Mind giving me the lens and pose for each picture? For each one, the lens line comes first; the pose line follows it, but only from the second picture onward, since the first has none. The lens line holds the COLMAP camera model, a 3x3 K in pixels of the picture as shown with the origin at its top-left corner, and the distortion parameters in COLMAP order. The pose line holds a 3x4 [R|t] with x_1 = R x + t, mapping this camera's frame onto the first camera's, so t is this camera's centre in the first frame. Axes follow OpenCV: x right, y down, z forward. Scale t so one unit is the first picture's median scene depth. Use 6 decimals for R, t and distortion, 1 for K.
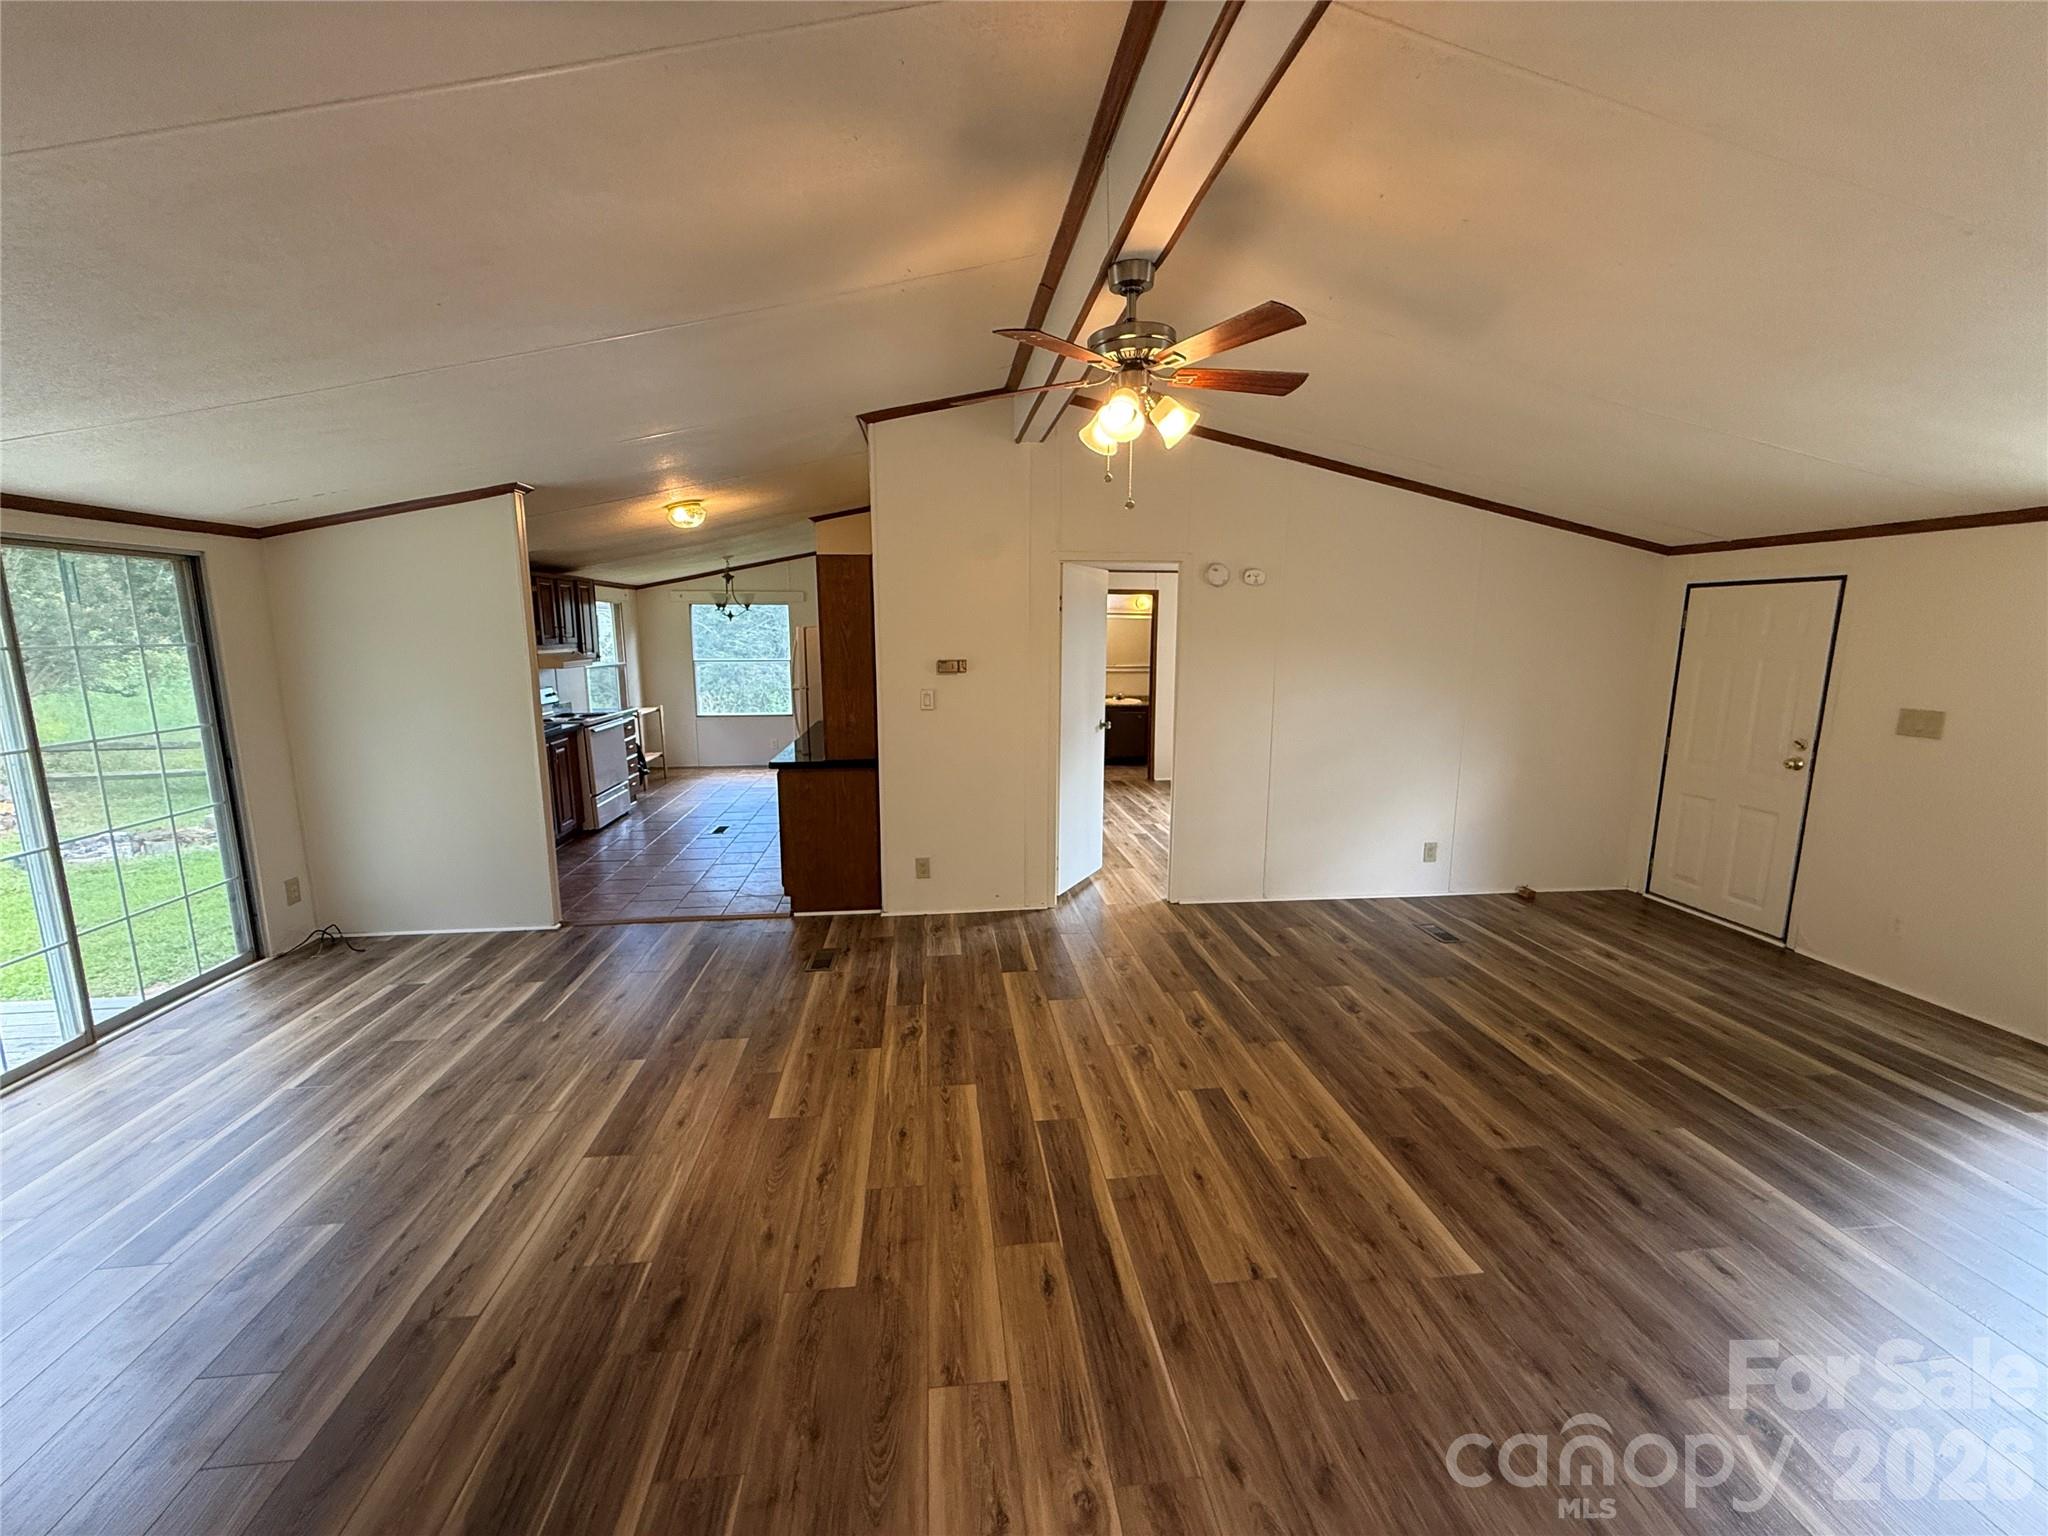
lens RADIAL K [[818.1, 0, 1025.5], [0, 818.1, 764.4], [0, 0, 1]] dist [-0.000410, -0.000168]
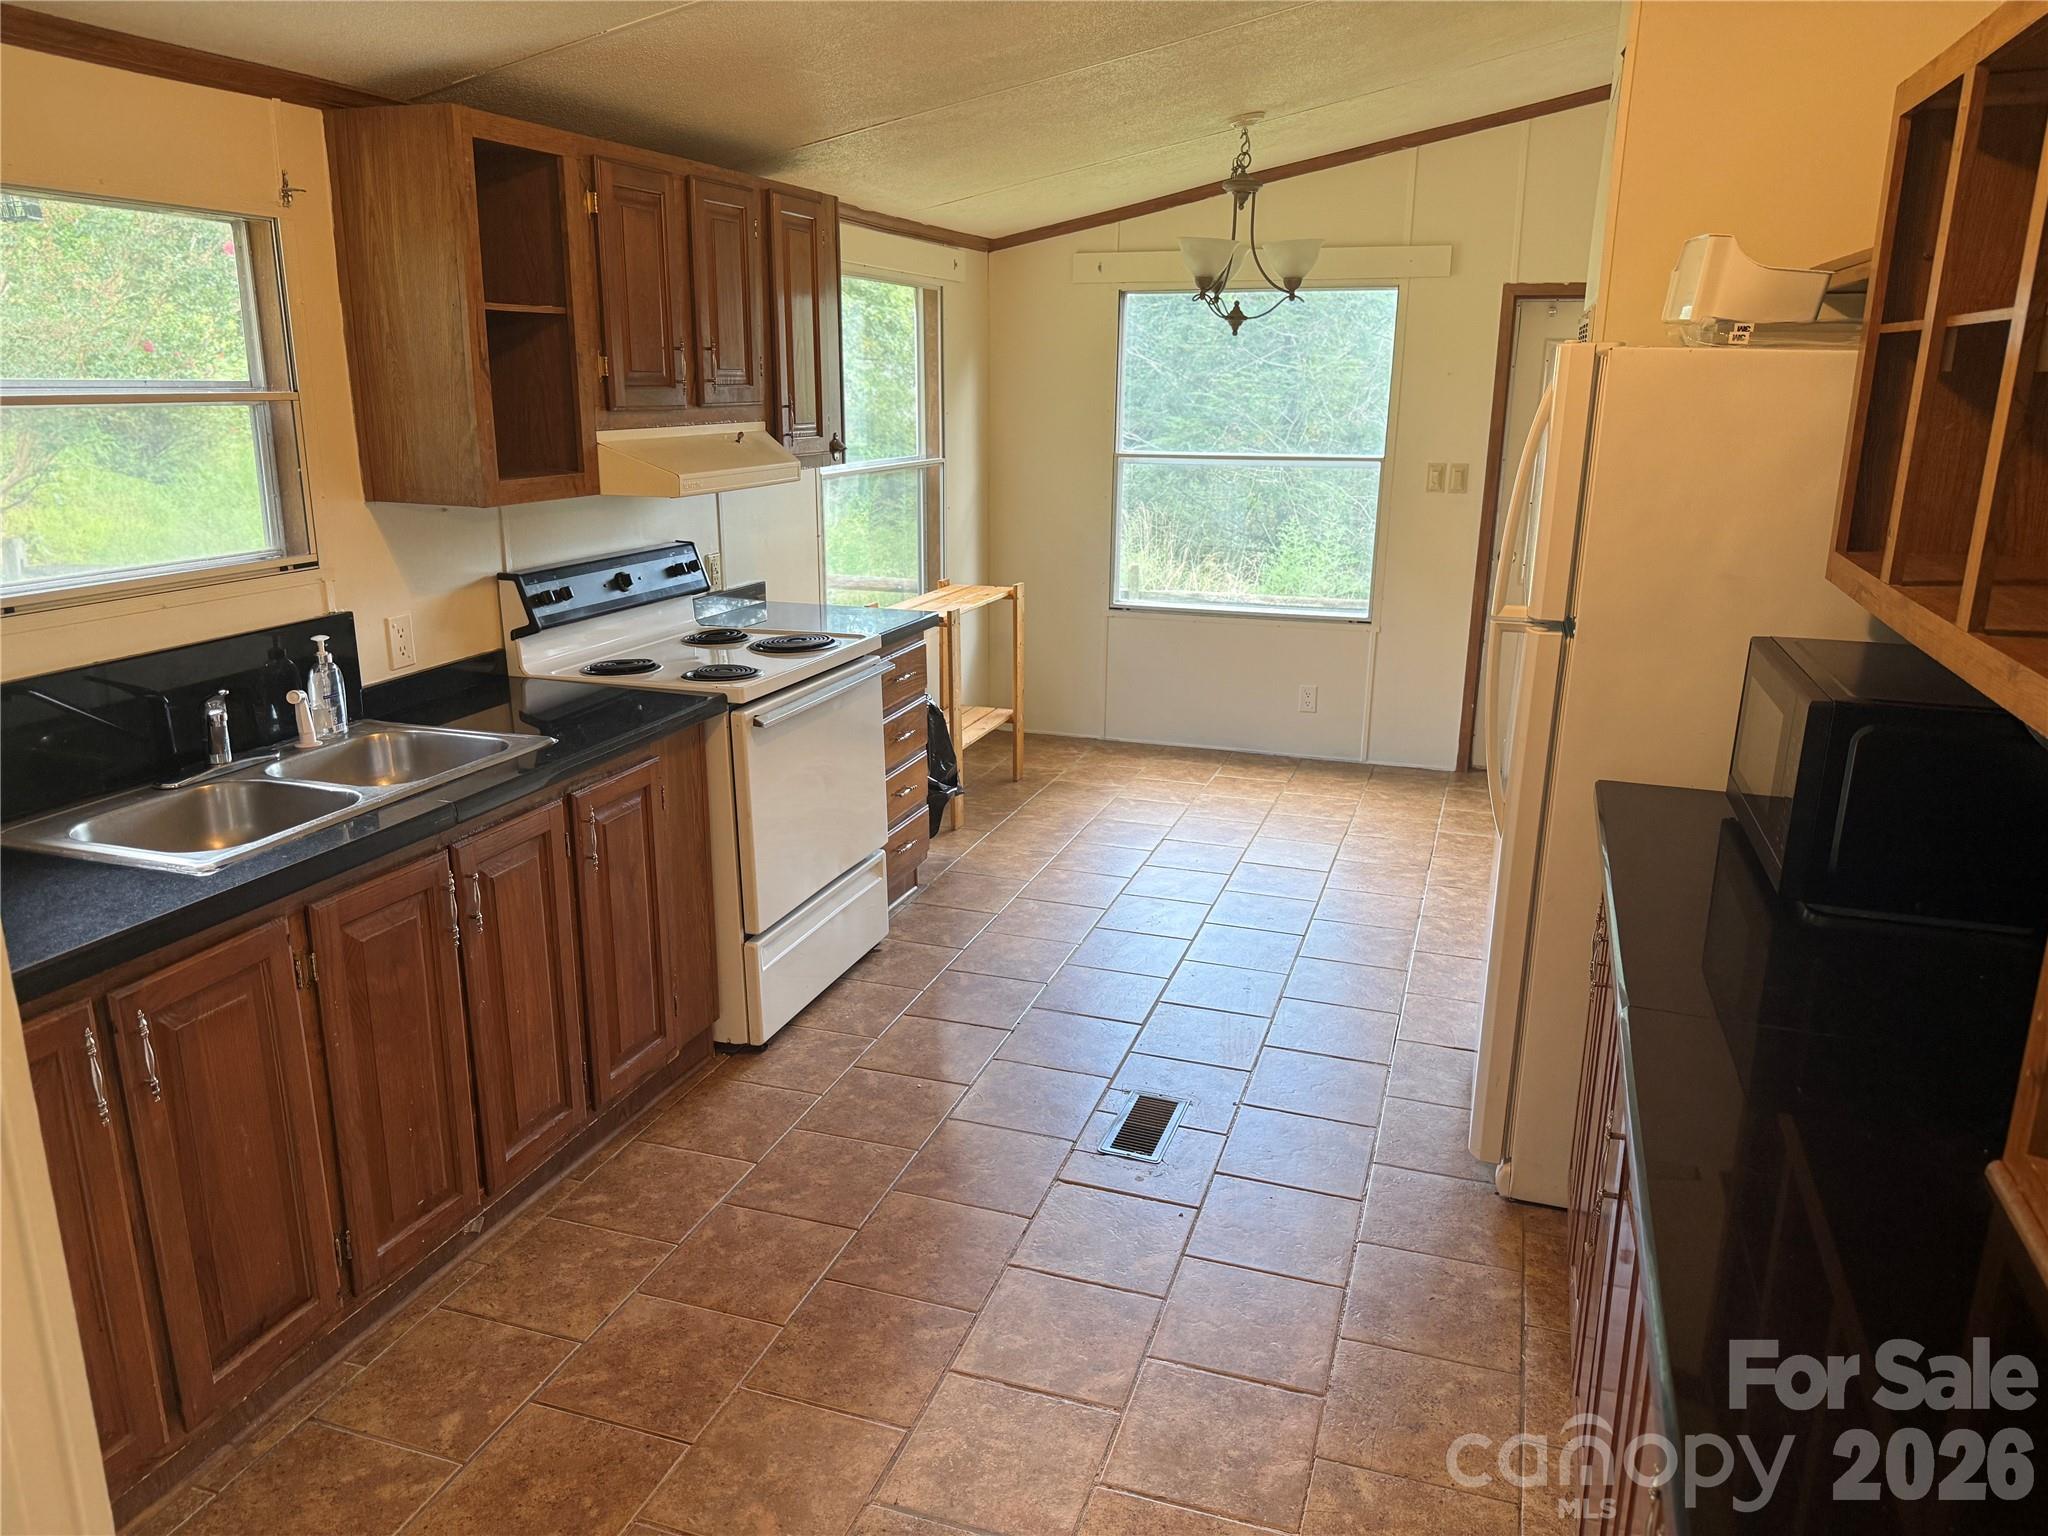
lens RADIAL K [[1435.6, 0, 1034.7], [0, 1435.6, 772.9], [0, 0, 1]] dist [0.064277, -0.101316]
pose [[0.901657, 0.126766, -0.413456, -0.398631], [-0.082787, 0.988987, 0.122685, -0.161649], [0.424455, -0.076391, 0.902221, 1.012749]]
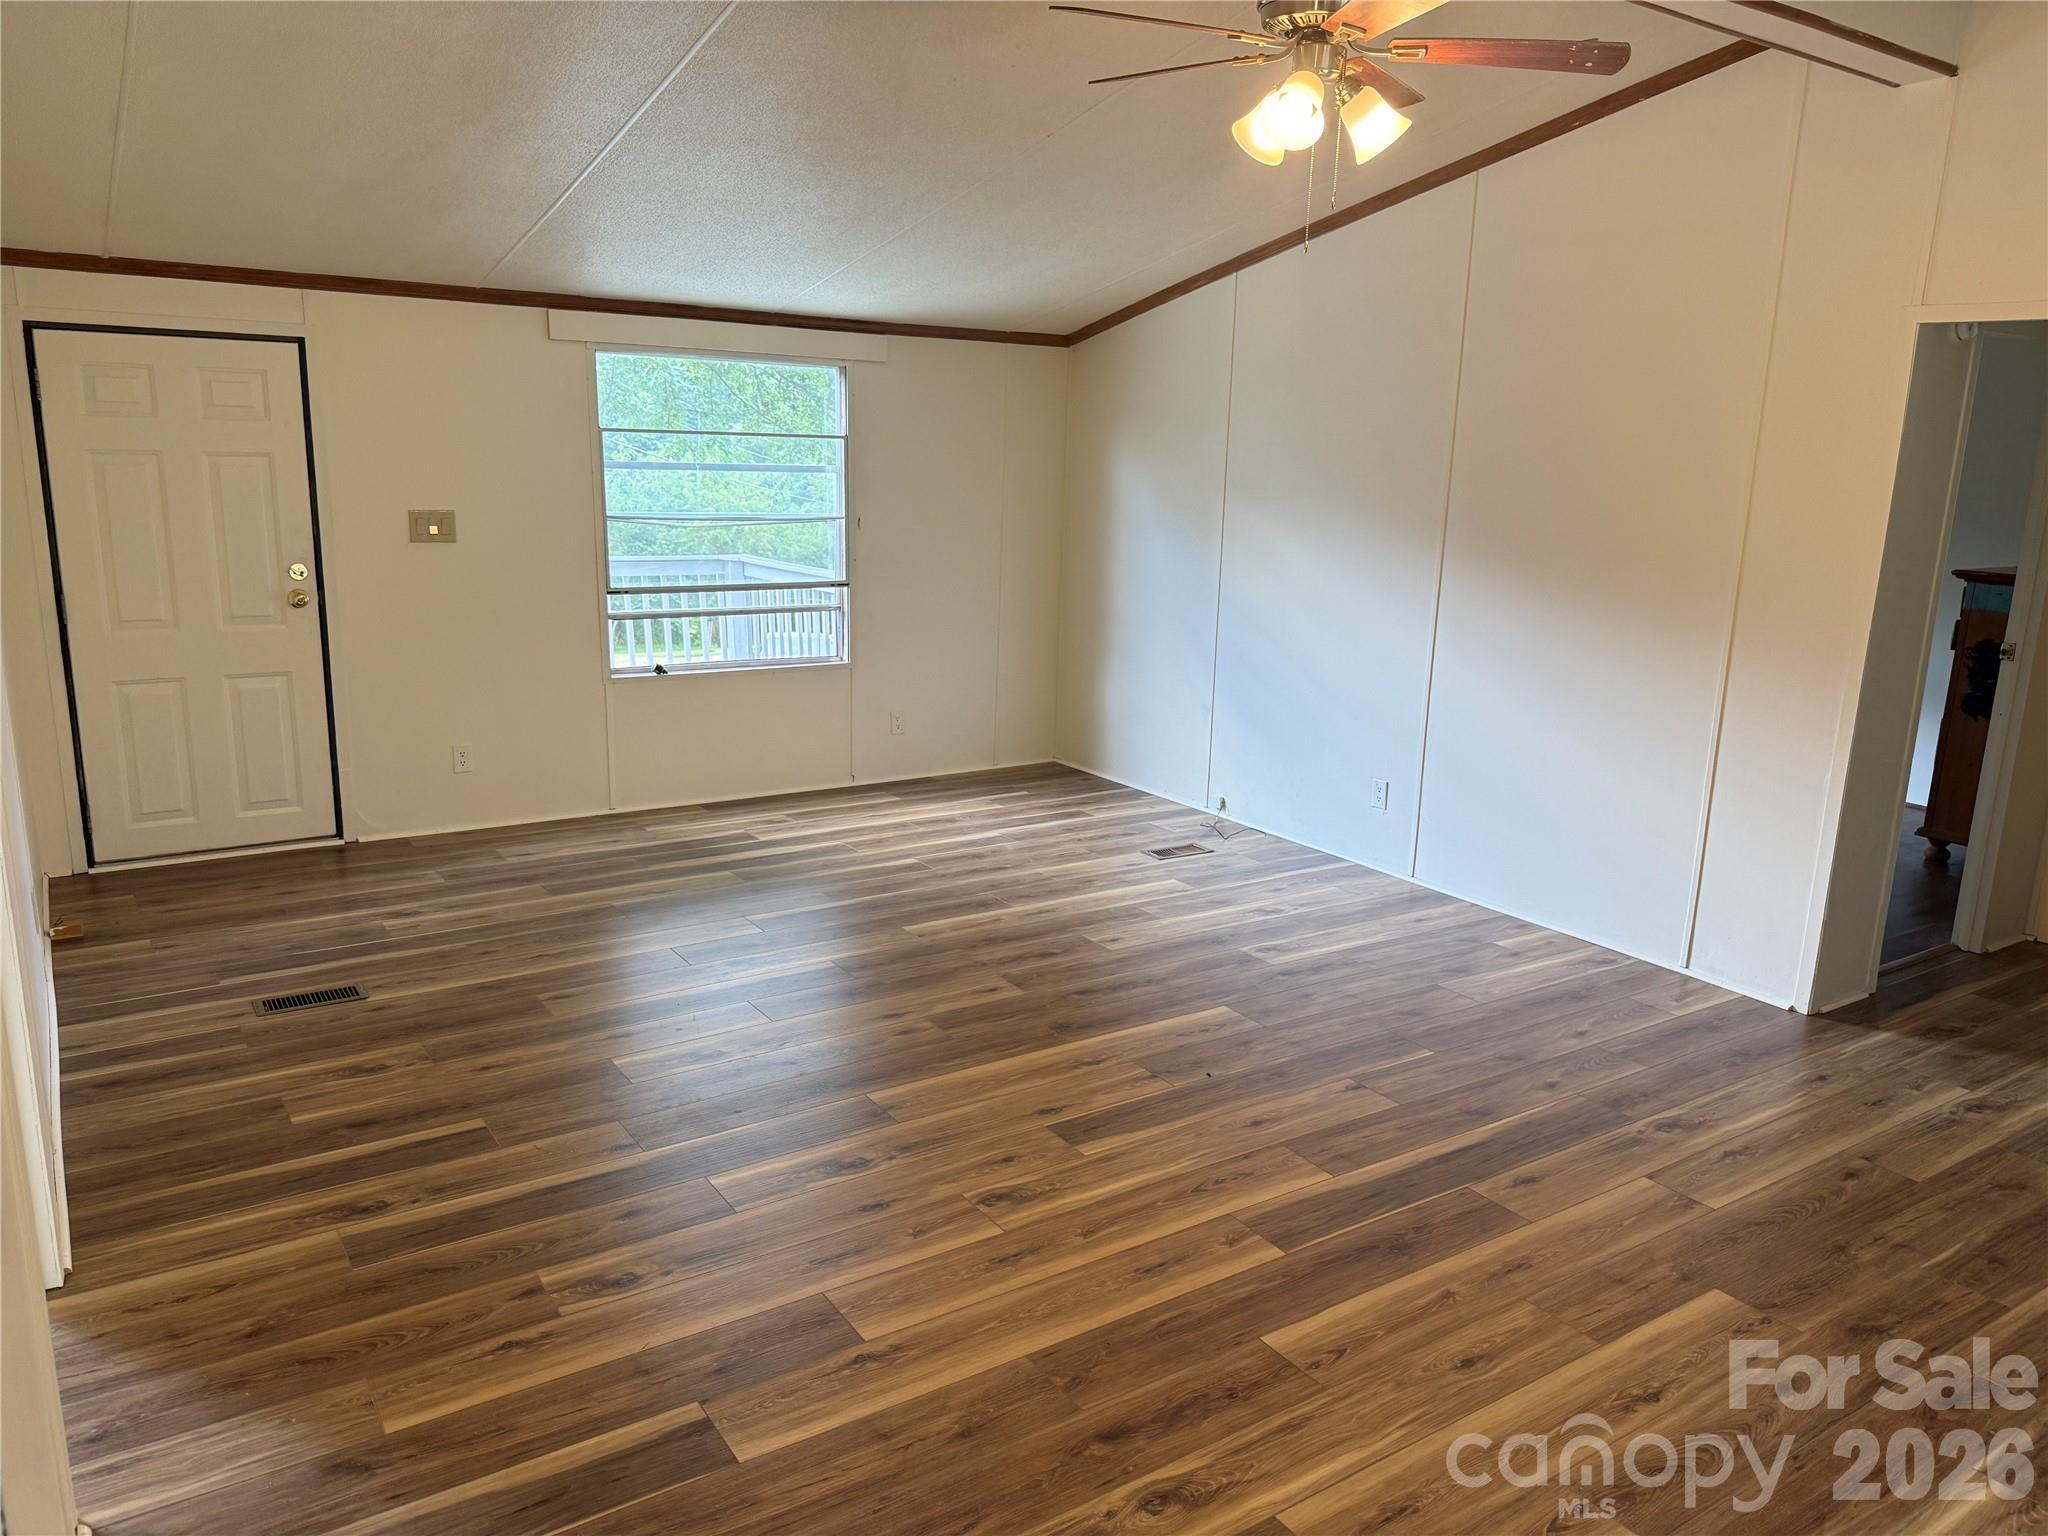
lens RADIAL K [[1435.6, 0, 1011.6], [0, 1435.6, 769.3], [0, 0, 1]] dist [0.064277, -0.101316]
pose [[-0.450501, -0.210845, 0.867521, -0.558133], [0.117405, 0.949282, 0.291685, -0.179999], [-0.885022, 0.233256, -0.402898, 1.132688]]
